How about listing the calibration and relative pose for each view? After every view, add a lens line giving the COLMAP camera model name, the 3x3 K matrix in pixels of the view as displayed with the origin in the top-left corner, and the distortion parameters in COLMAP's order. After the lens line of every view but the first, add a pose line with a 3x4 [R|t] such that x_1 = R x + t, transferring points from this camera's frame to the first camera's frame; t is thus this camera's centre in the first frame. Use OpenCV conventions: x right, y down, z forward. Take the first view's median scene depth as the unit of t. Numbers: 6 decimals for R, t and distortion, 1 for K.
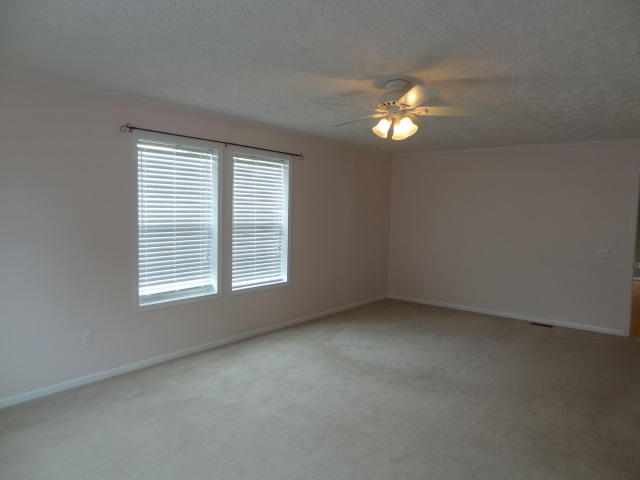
lens RADIAL K [[453.1, 0, 320.0], [0, 453.1, 240.0], [0, 0, 1]] dist [-0.009891, 0.032708]
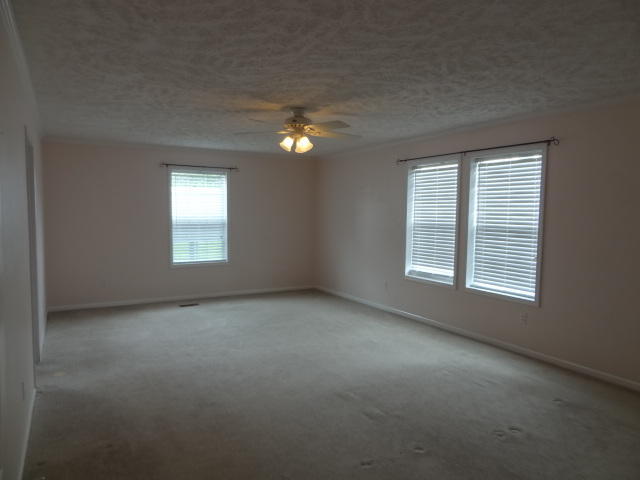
lens RADIAL K [[453.1, 0, 320.0], [0, 453.1, 240.0], [0, 0, 1]] dist [-0.009891, 0.032708]
pose [[-0.388000, 0.045636, -0.920529, 0.925889], [-0.066303, 0.994803, 0.077265, -0.060369], [0.919271, 0.091013, -0.382958, 1.084136]]
